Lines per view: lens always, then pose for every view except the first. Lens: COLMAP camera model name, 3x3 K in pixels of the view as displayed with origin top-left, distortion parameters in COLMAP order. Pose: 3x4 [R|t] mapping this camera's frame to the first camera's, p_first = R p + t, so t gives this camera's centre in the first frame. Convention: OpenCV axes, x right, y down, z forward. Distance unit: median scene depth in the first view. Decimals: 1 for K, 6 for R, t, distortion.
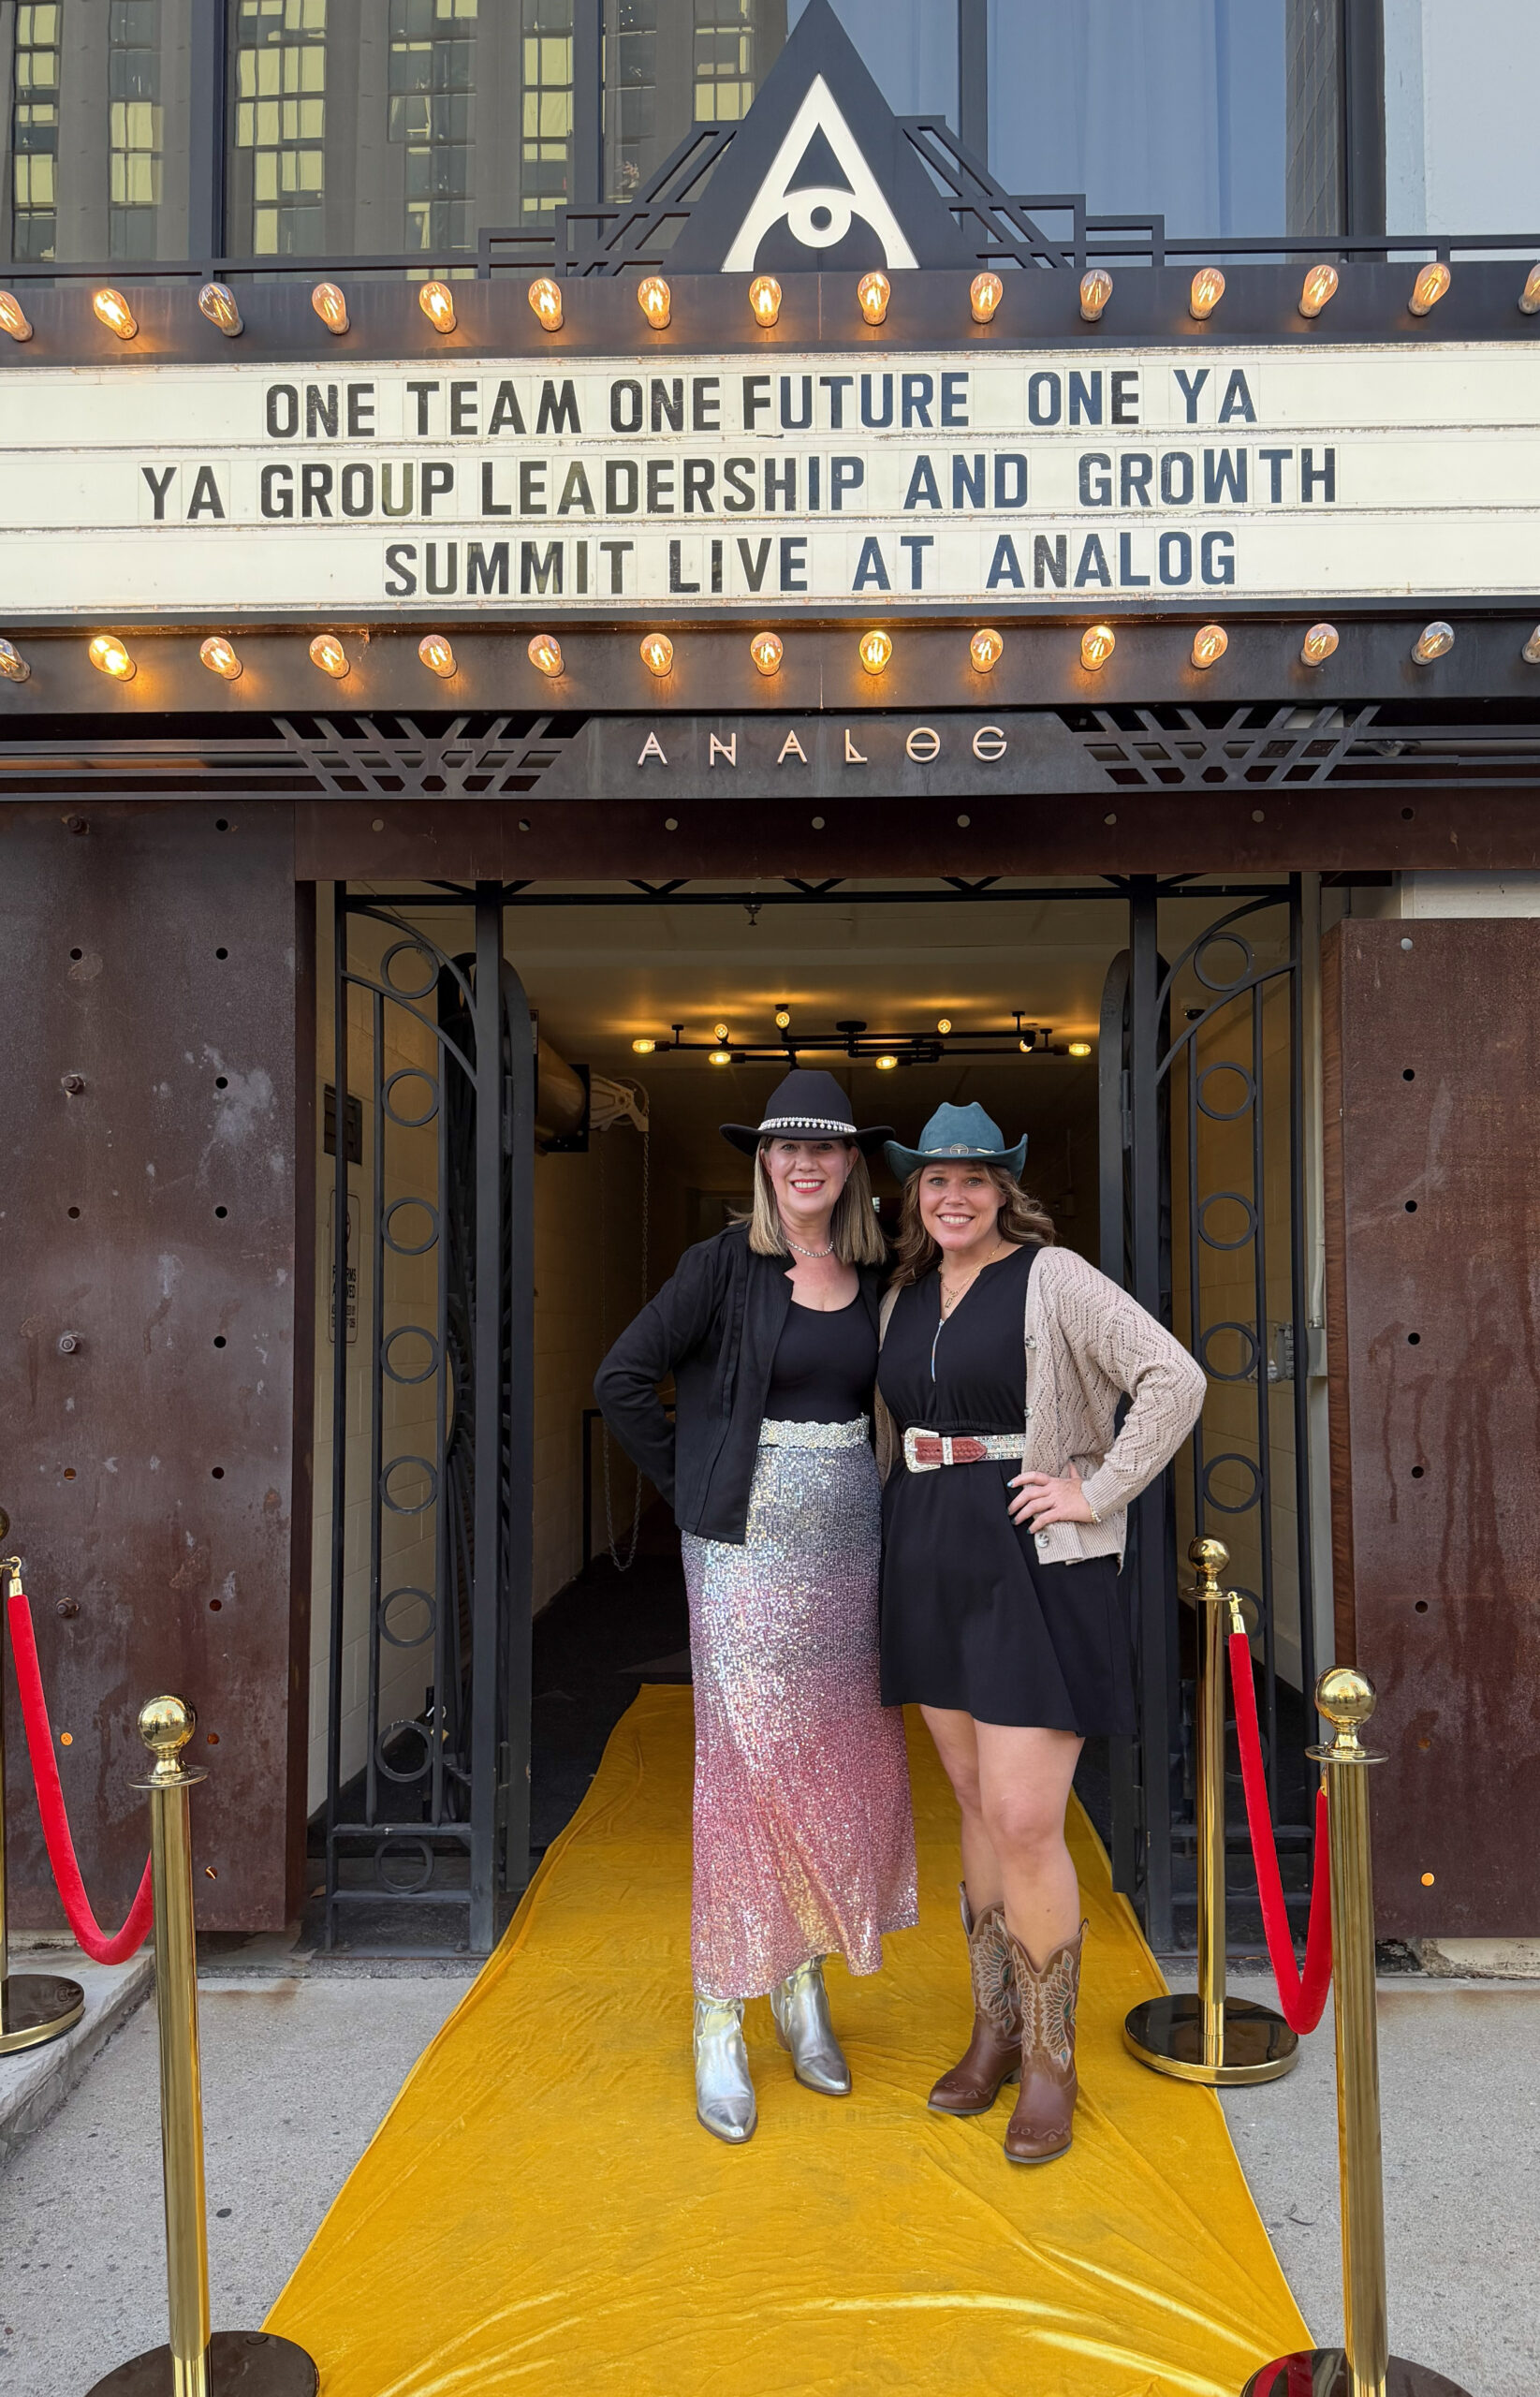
lens RADIAL K [[1770.6, 0, 792.2], [0, 1770.6, 1265.9], [0, 0, 1]] dist [-0.001738, -0.012469]
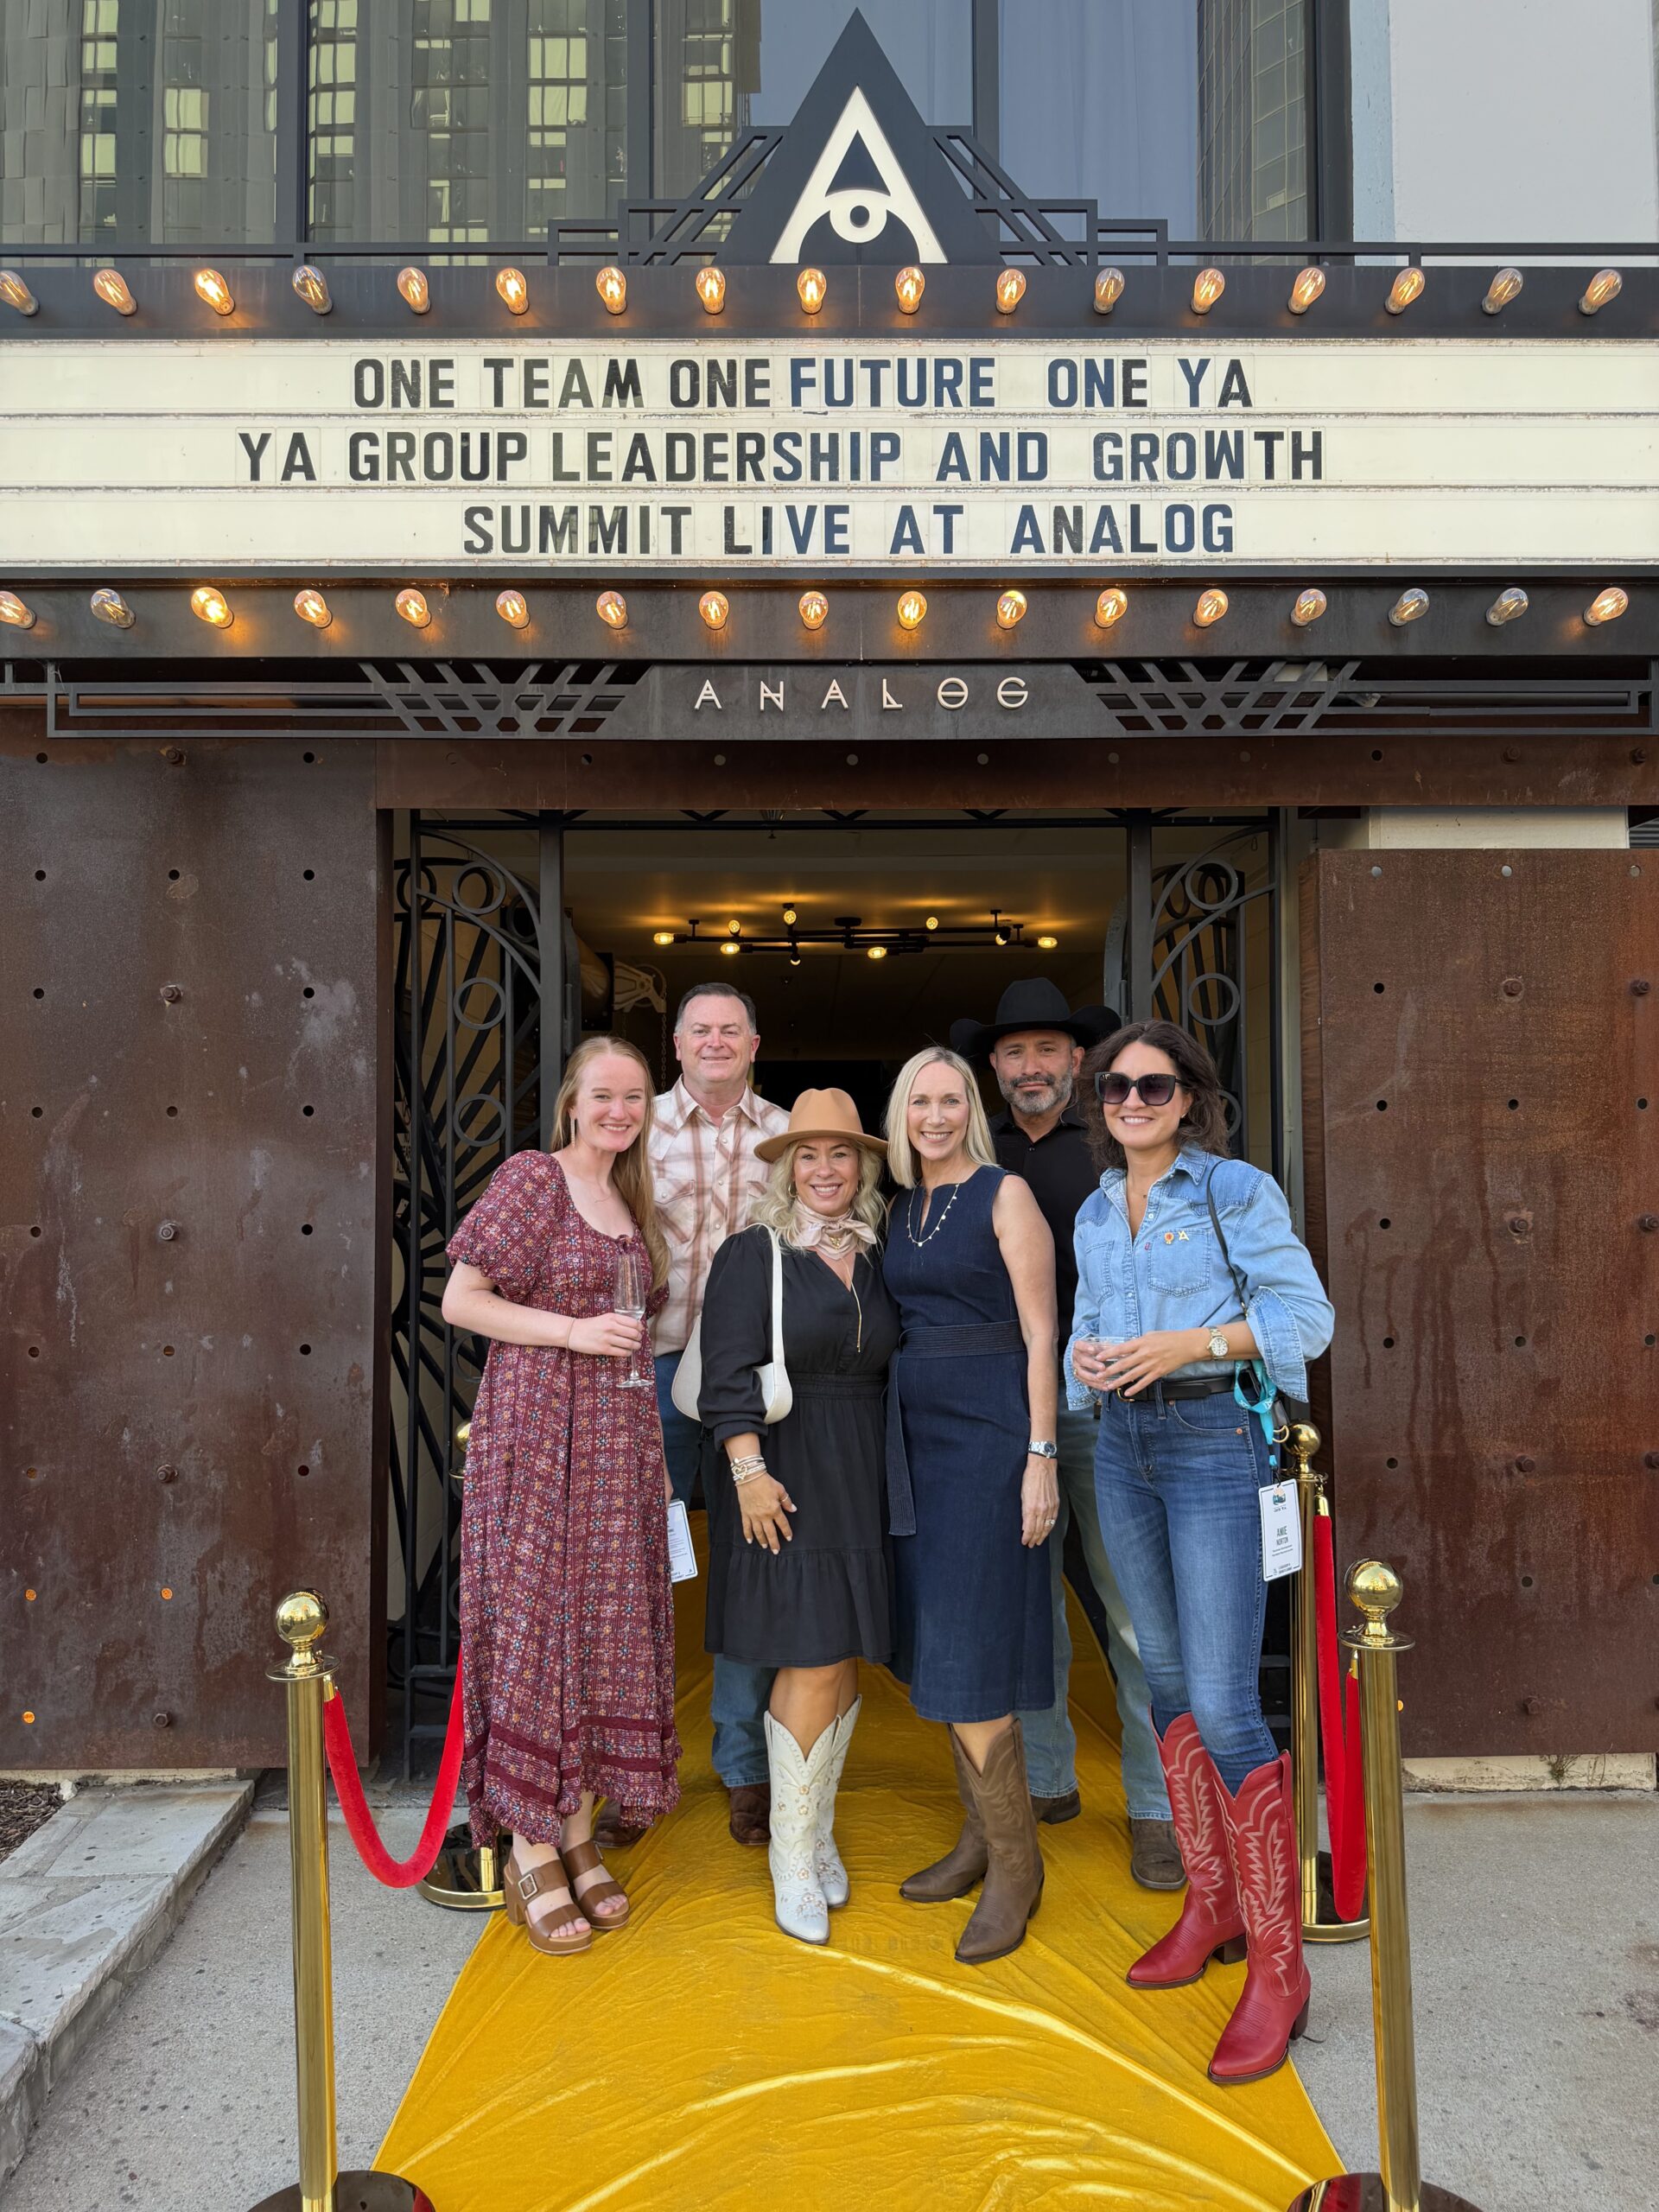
lens RADIAL K [[1533.1, 0, 815.3], [0, 1533.1, 1106.2], [0, 0, 1]] dist [0.000018, -0.015213]
pose [[0.999402, -0.001085, 0.034550, -0.045630], [0.001123, 0.999999, -0.001073, -0.034818], [-0.034549, 0.001111, 0.999402, 0.043881]]
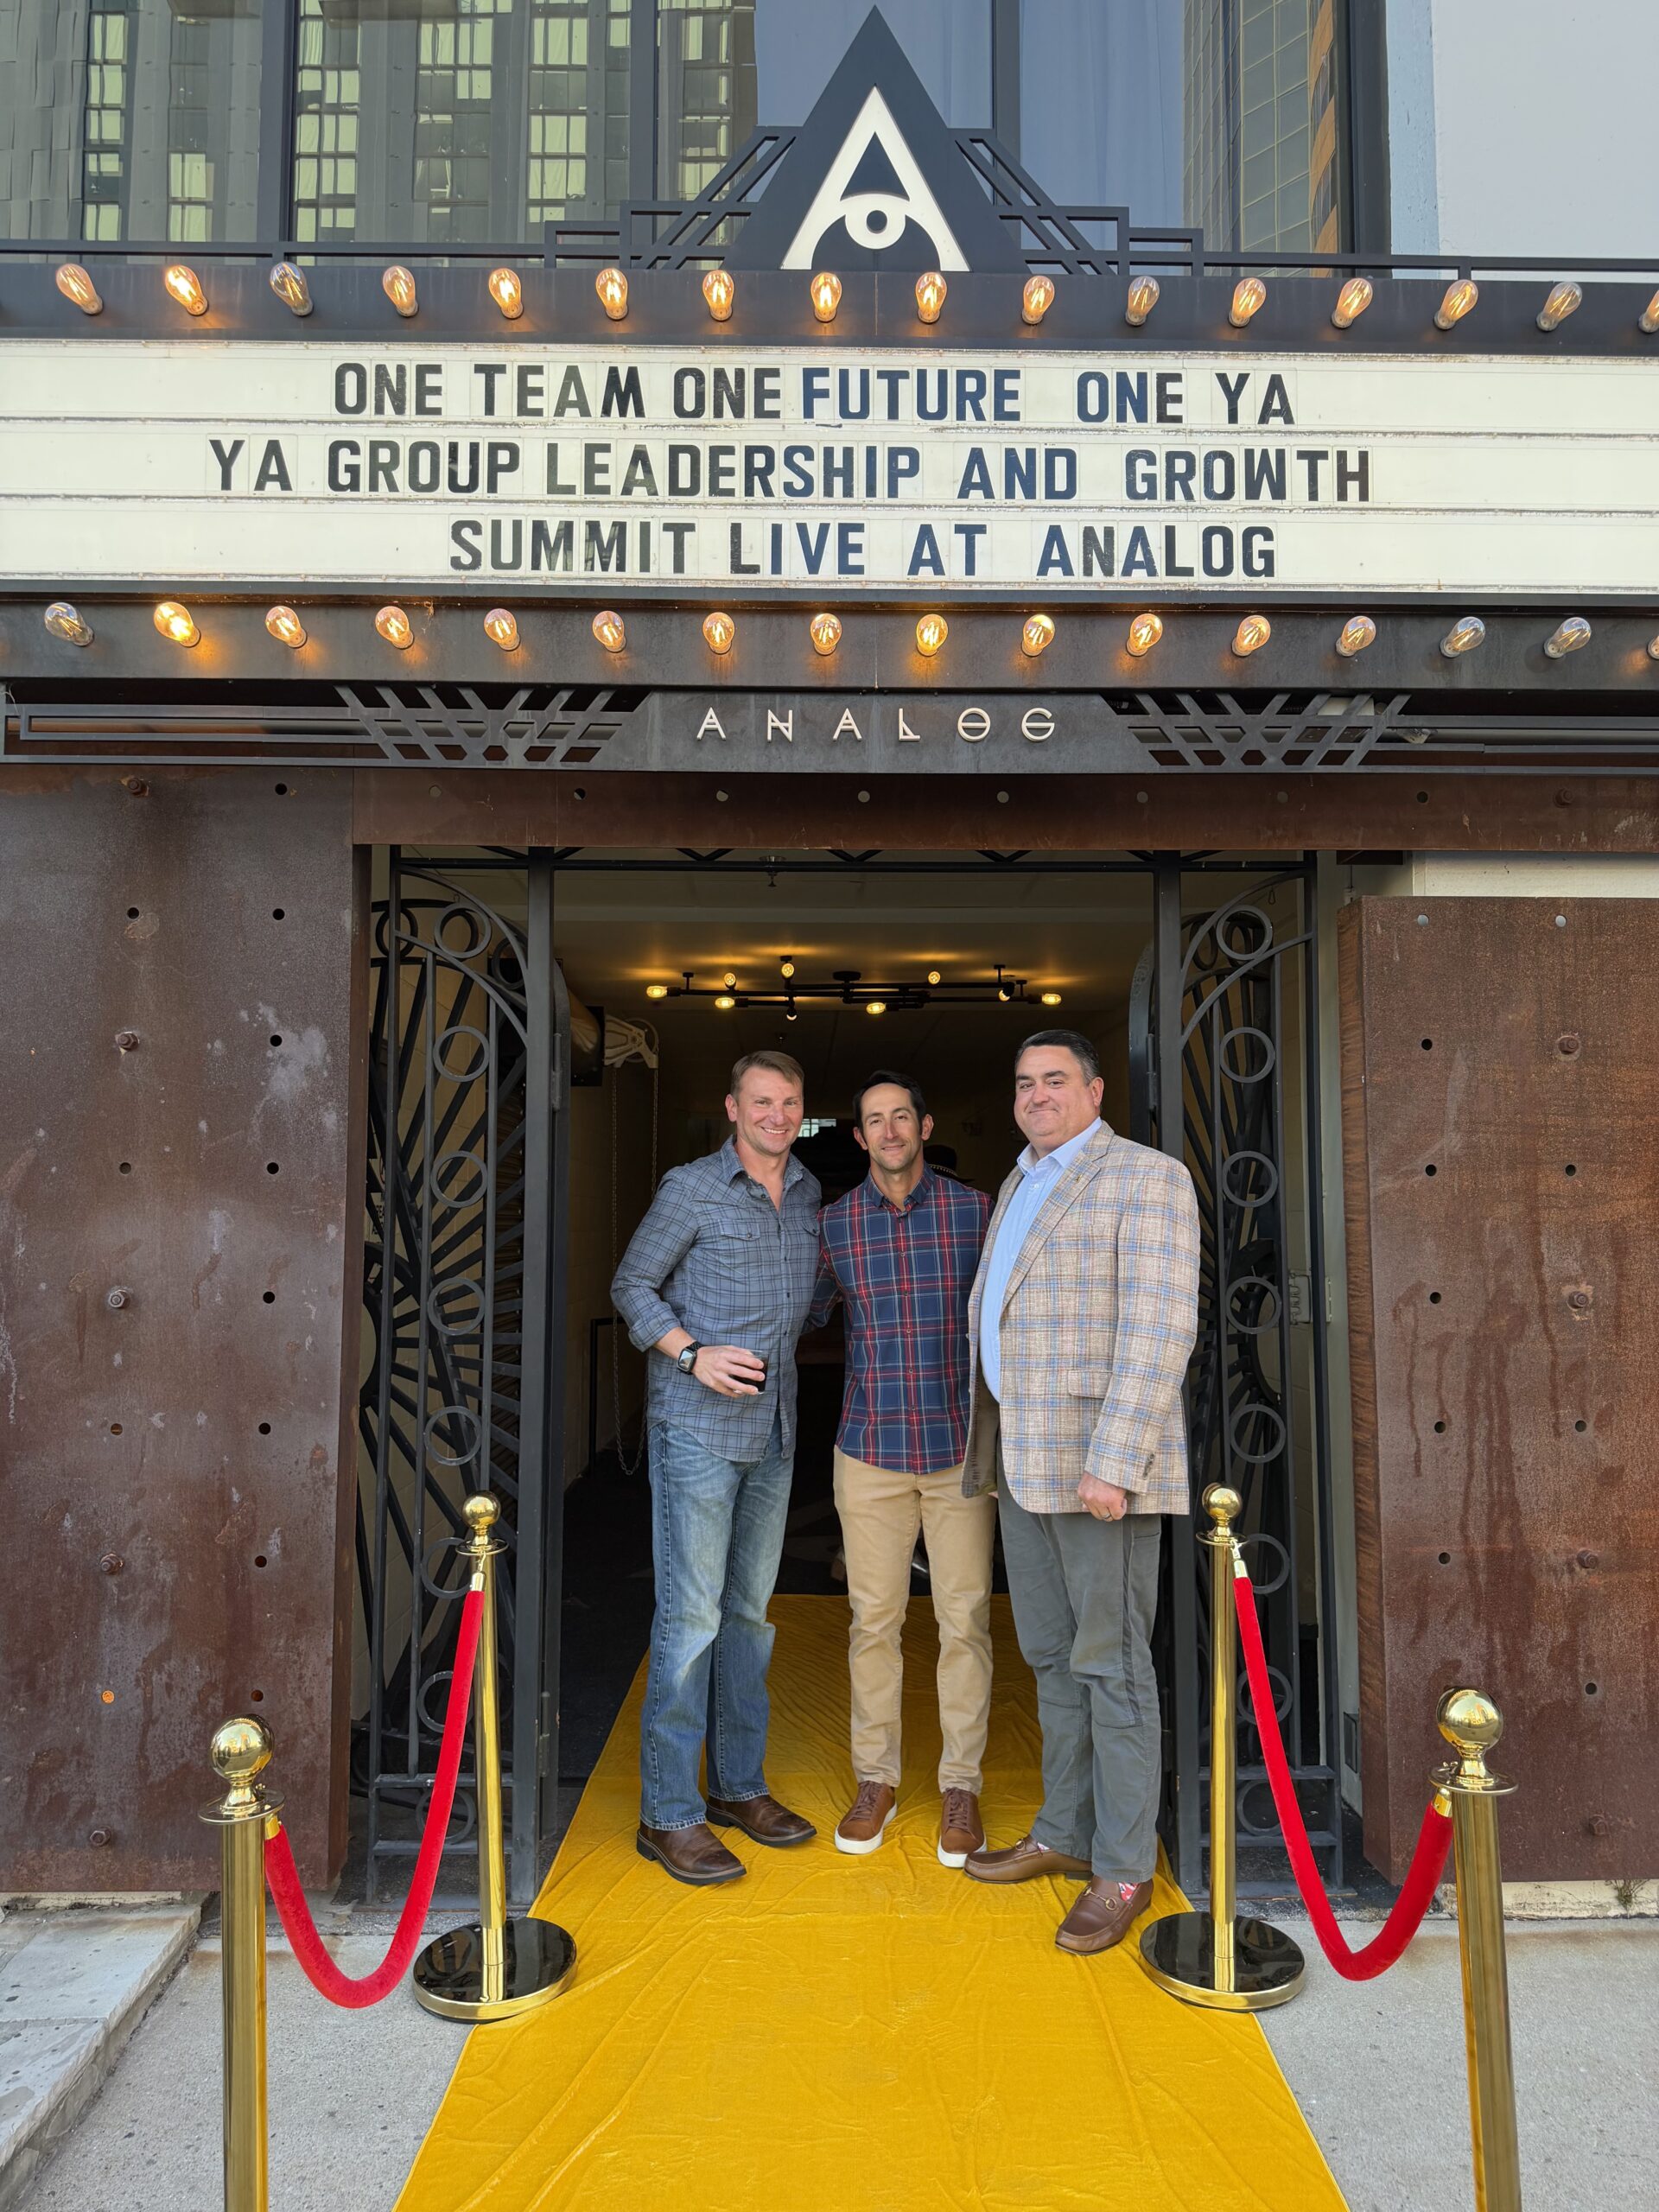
lens RADIAL K [[1533.1, 0, 818.1], [0, 1533.1, 1114.2], [0, 0, 1]] dist [0.000018, -0.015213]
pose [[0.998992, 0.007049, 0.044330, -0.055117], [-0.005514, 0.999384, -0.034656, -0.035764], [-0.044547, 0.034376, 0.998416, 0.119667]]
